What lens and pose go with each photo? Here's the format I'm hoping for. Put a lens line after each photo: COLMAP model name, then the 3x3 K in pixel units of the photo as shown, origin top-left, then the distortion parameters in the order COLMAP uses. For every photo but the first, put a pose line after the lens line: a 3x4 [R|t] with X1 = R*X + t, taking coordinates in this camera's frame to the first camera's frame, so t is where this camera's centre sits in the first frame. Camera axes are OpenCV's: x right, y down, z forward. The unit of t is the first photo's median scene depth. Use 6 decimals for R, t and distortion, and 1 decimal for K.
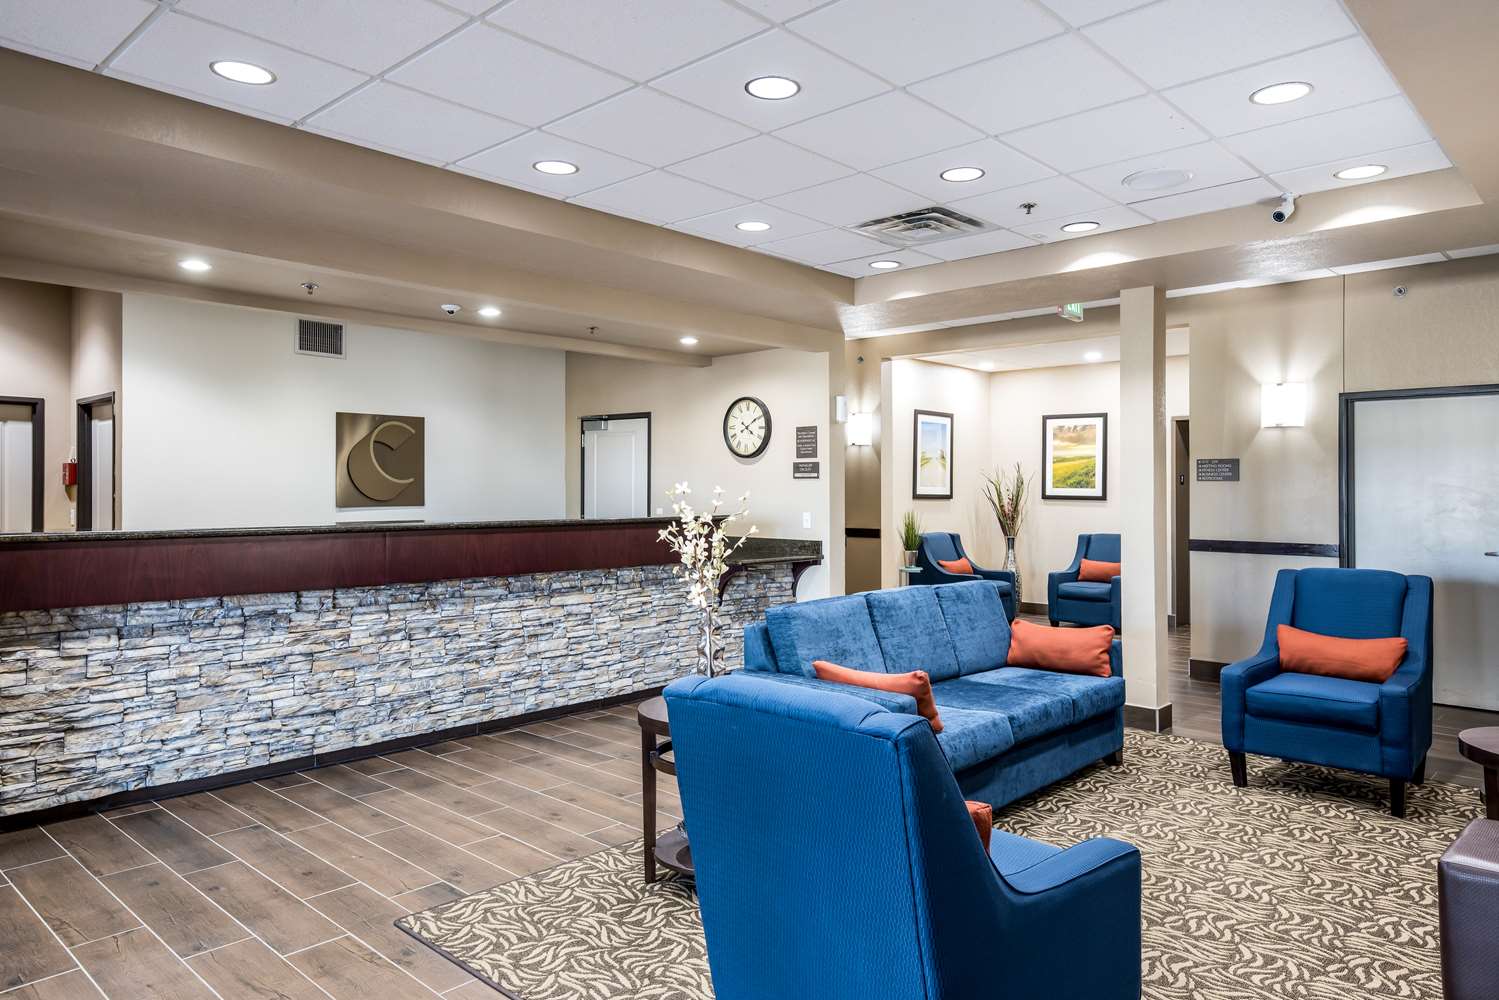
lens RADIAL K [[979.5, 0, 753.5], [0, 979.5, 479.3], [0, 0, 1]] dist [0.032522, 0.005443]
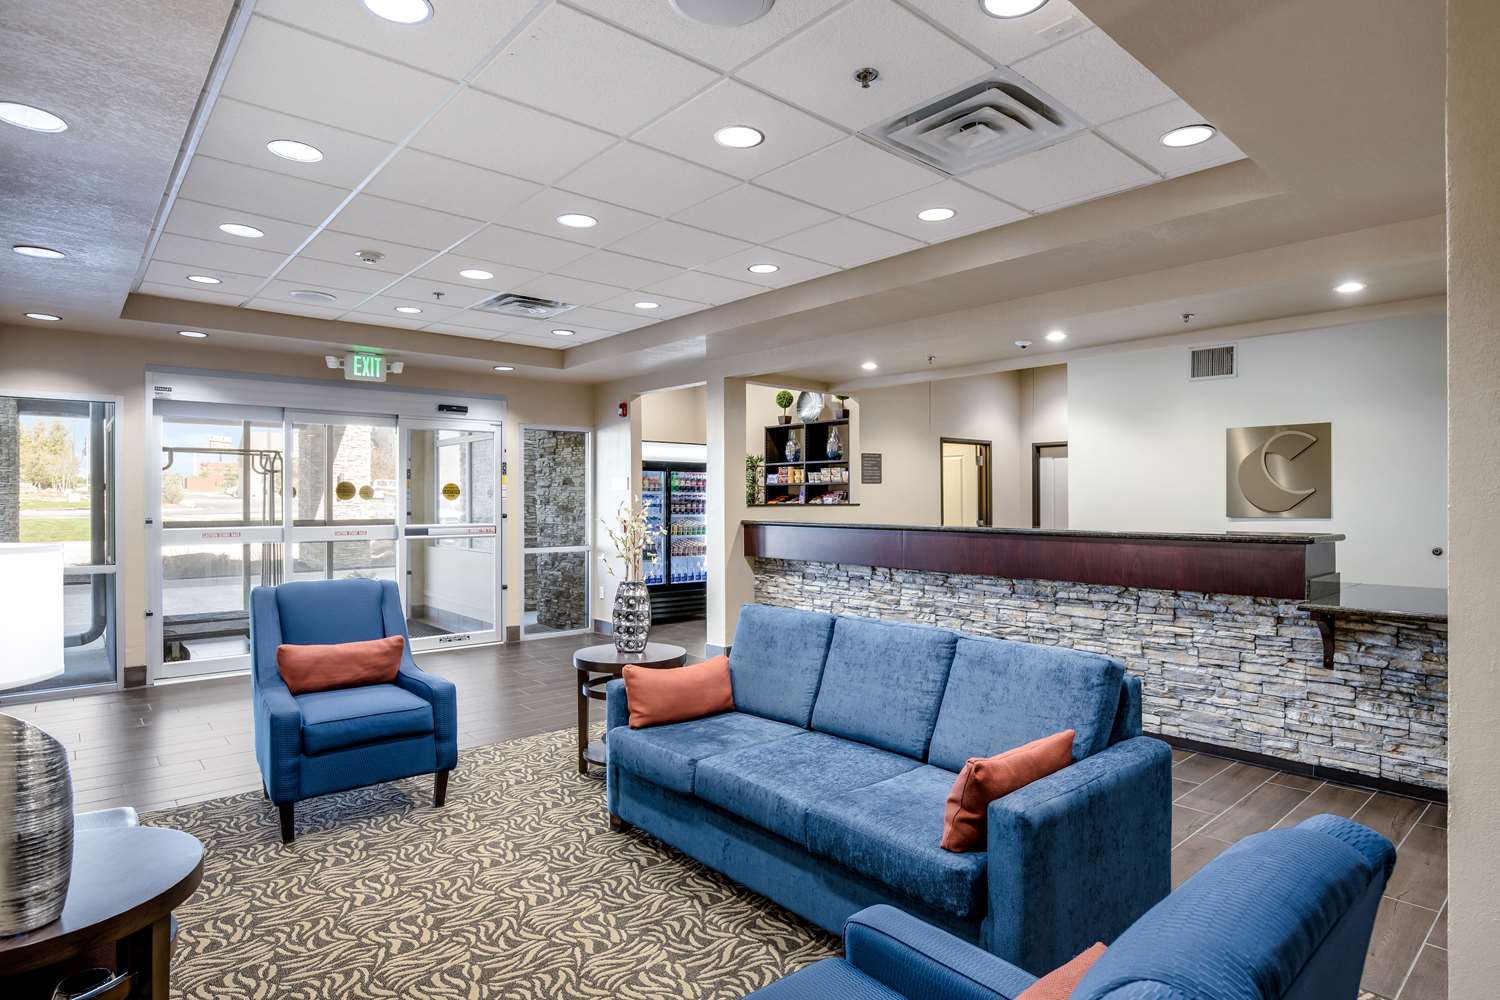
lens RADIAL K [[800.8, 0, 757.6], [0, 800.8, 501.3], [0, 0, 1]] dist [-0.029903, 0.001424]
pose [[-0.092382, 0.000121, -0.995724, 0.728797], [0.010616, 0.999943, -0.000864, 0.010320], [0.995667, -0.010650, -0.092378, 0.857670]]
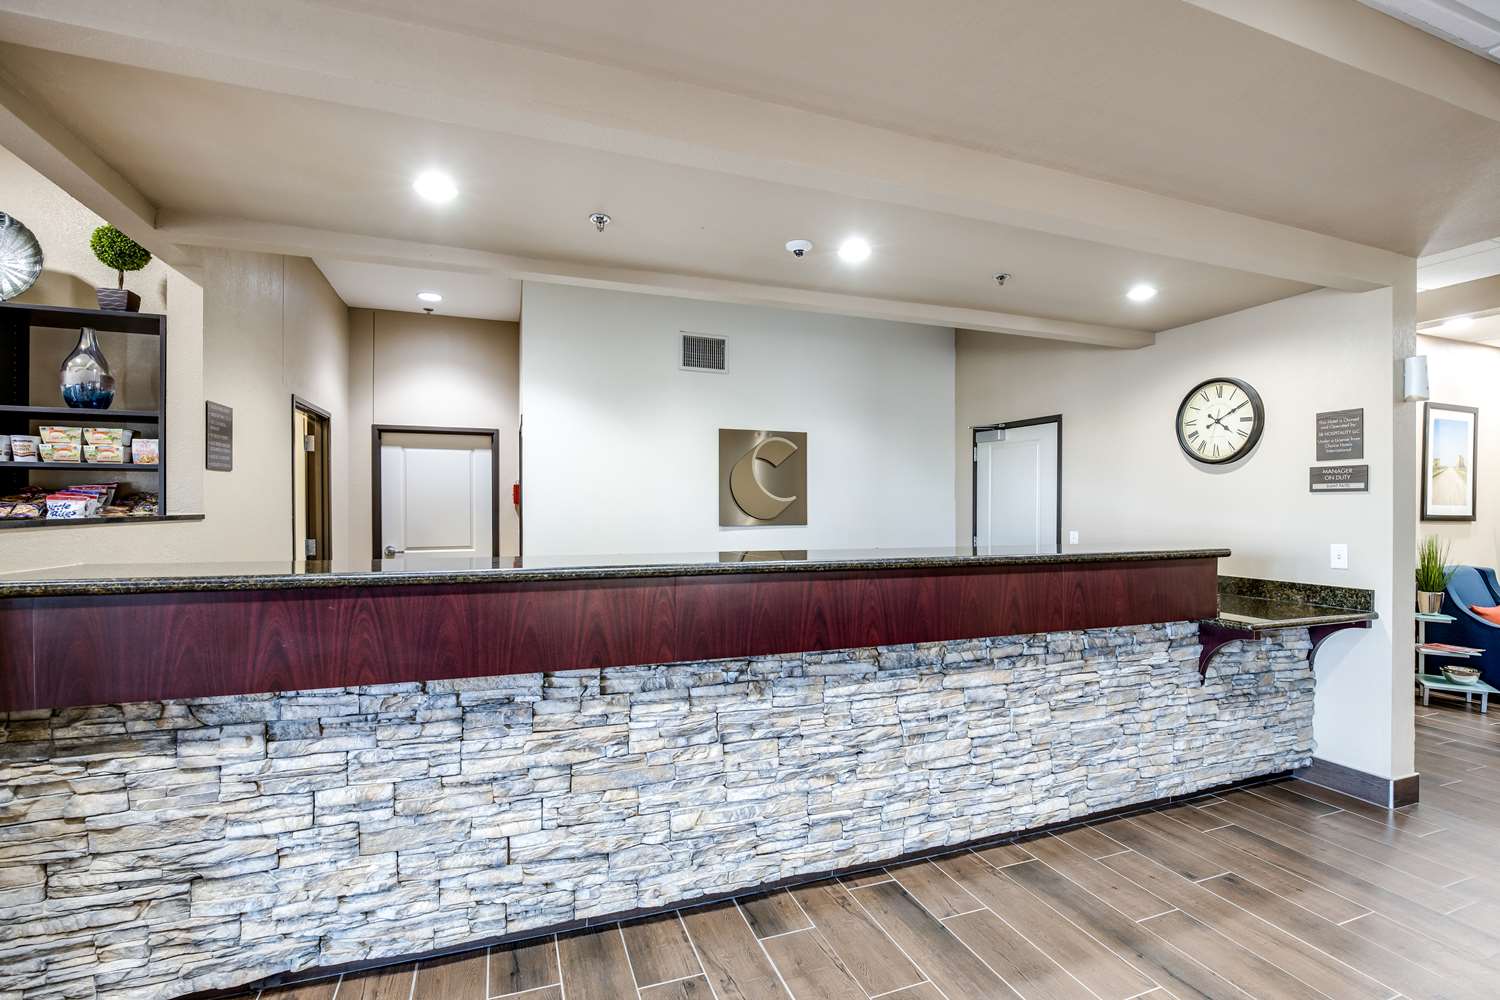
lens RADIAL K [[688.7, 0, 760.2], [0, 688.7, 512.4], [0, 0, 1]] dist [-0.026261, 0.006984]
pose [[0.898895, 0.003292, -0.438152, -0.131929], [0.003978, 0.999869, 0.015672, 0.006324], [0.438147, -0.015830, 0.898764, 0.608416]]
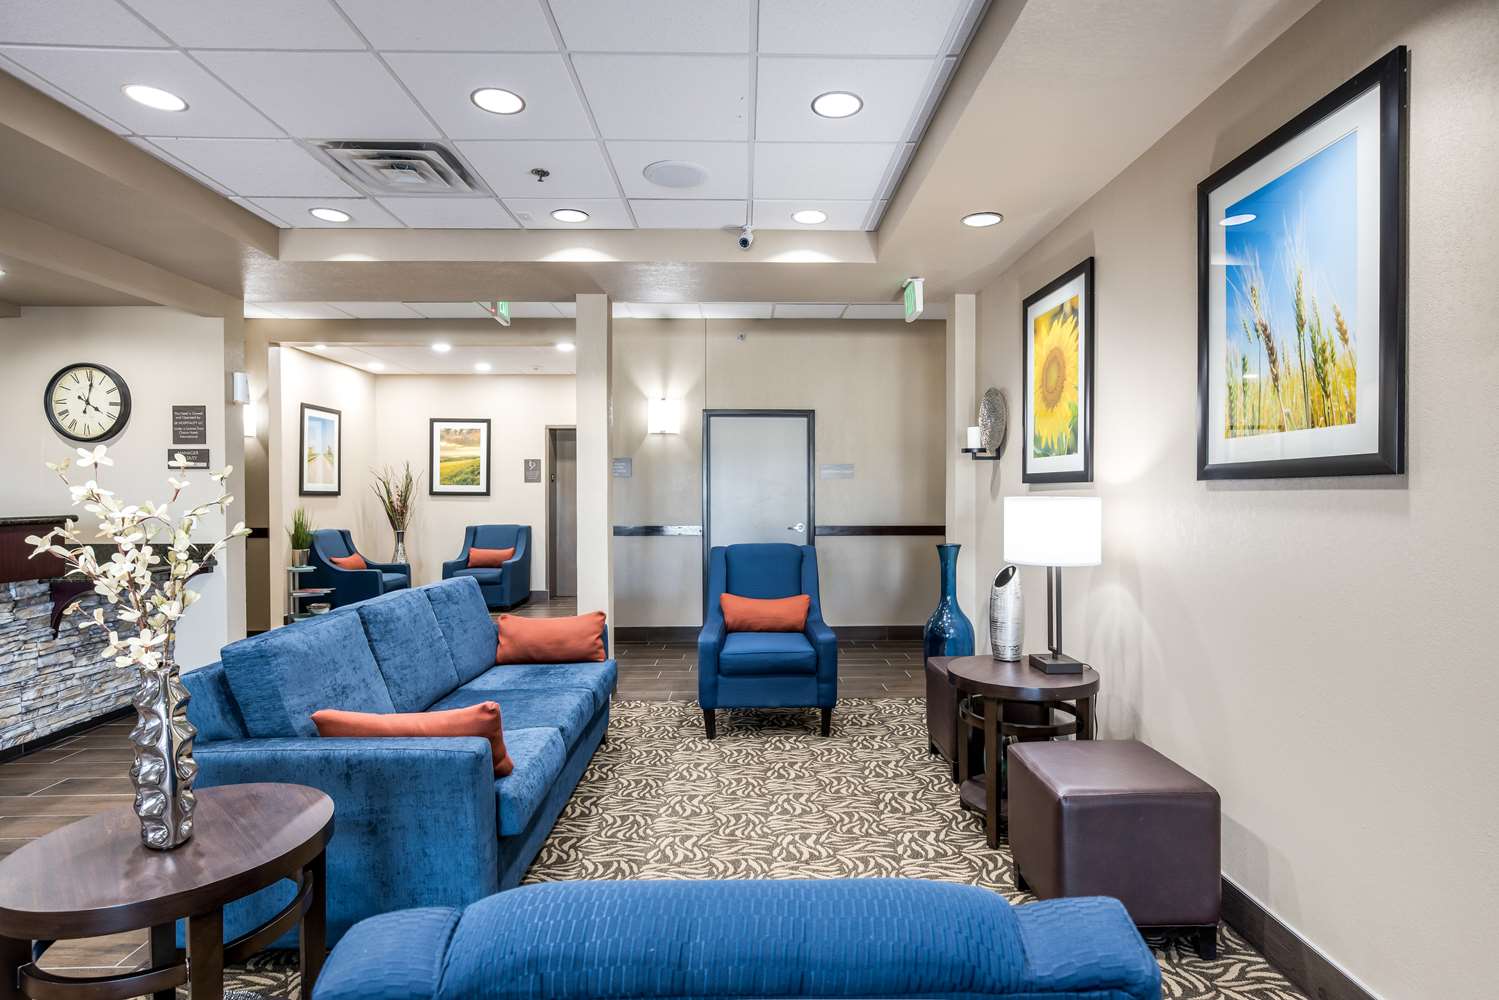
lens RADIAL K [[762.4, 0, 759.7], [0, 762.4, 496.1], [0, 0, 1]] dist [-0.012196, 0.008623]
pose [[0.716375, -0.007763, 0.697673, -0.067963], [-0.003492, 0.999886, 0.014711, 0.015391], [-0.697707, -0.012975, 0.716266, 0.293718]]
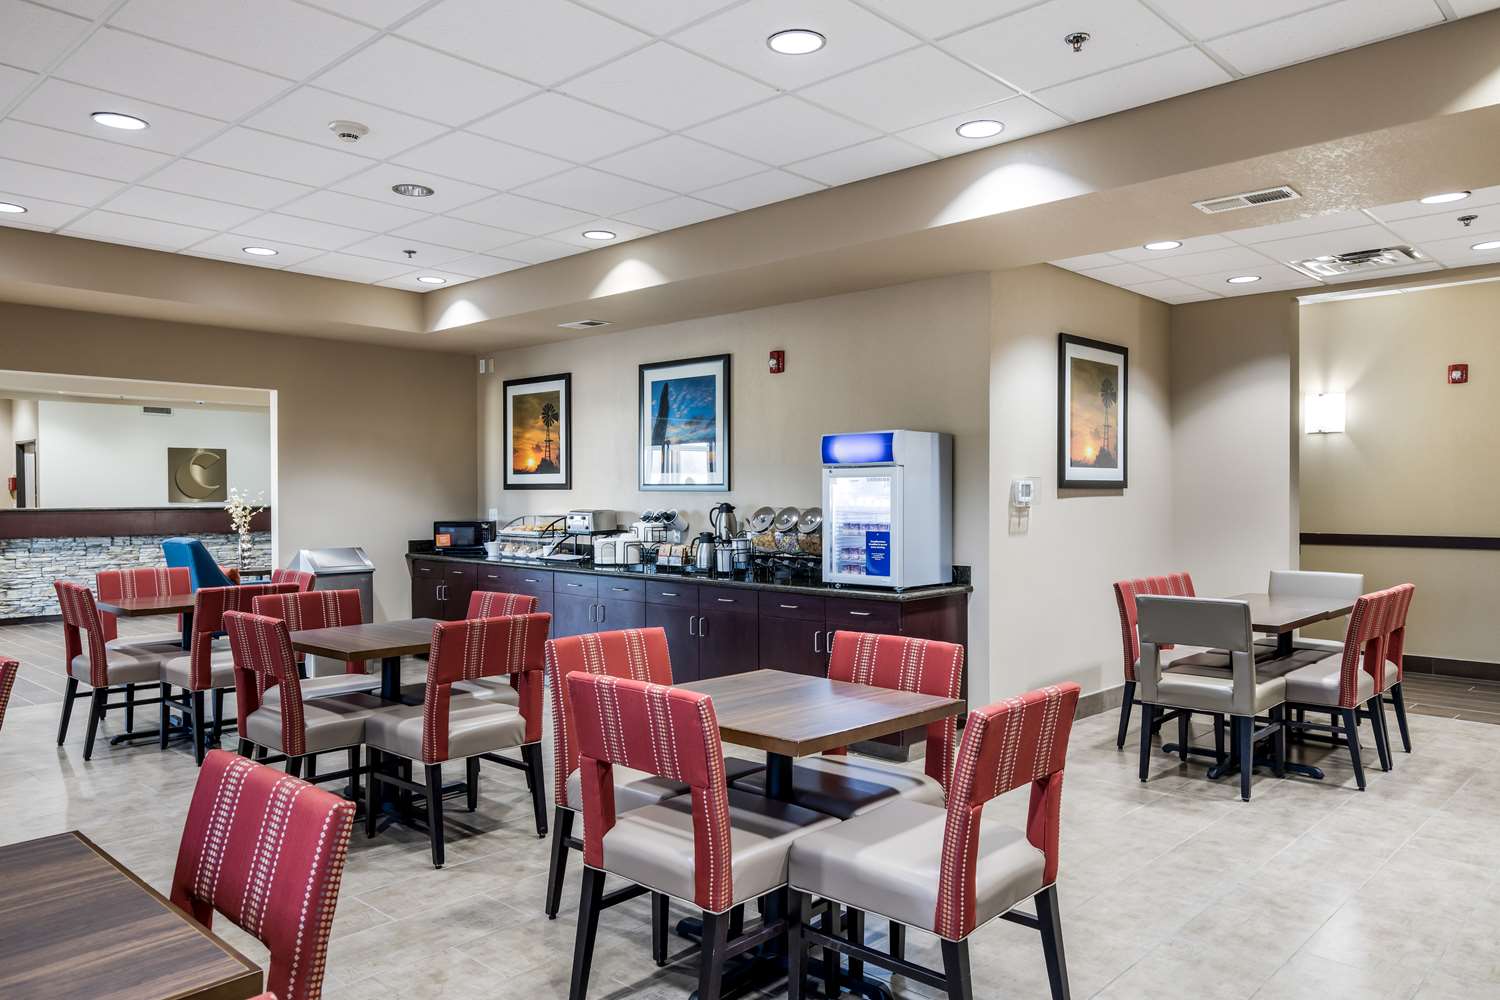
lens RADIAL K [[1031.7, 0, 750.0], [0, 1031.7, 500.0], [0, 0, 1]] dist [0.049677, 0.001085]
pose [[0.999991, -0.003262, -0.002638, 0.913418], [0.003307, 0.999849, 0.017035, -0.005354], [0.002582, -0.017044, 0.999851, -1.270655]]
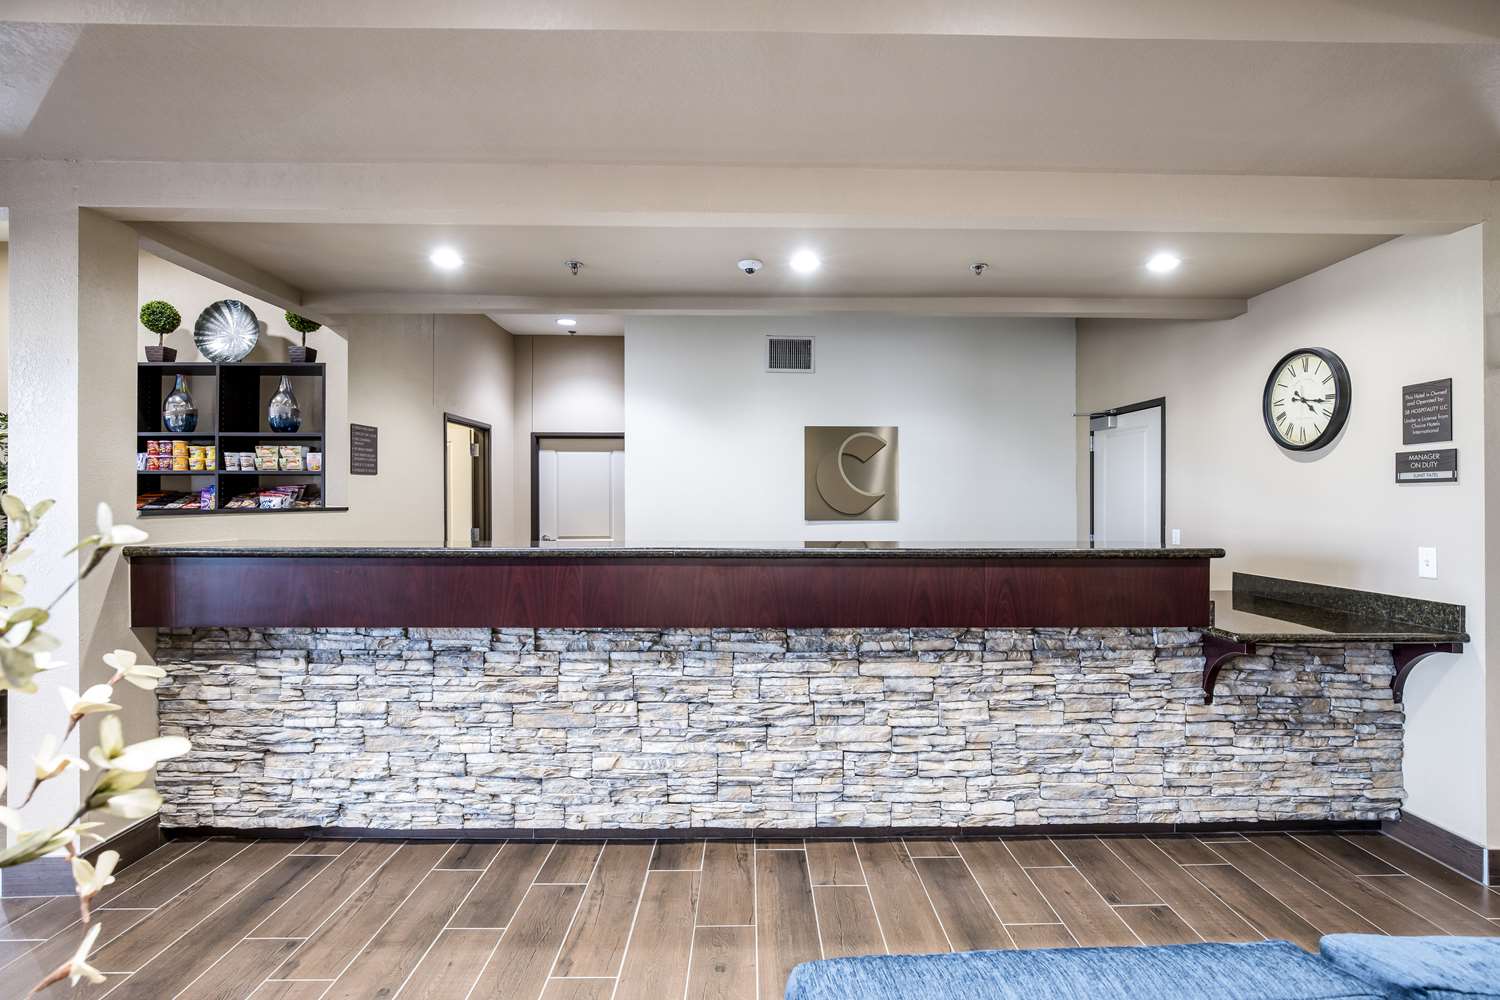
lens RADIAL K [[717.9, 0, 760.8], [0, 717.9, 502.0], [0, 0, 1]] dist [-0.011778, 0.000681]
pose [[0.698688, -0.000379, -0.715426, 0.109295], [0.006448, 0.999963, 0.005767, 0.007555], [0.715397, -0.008642, 0.698664, 0.680645]]
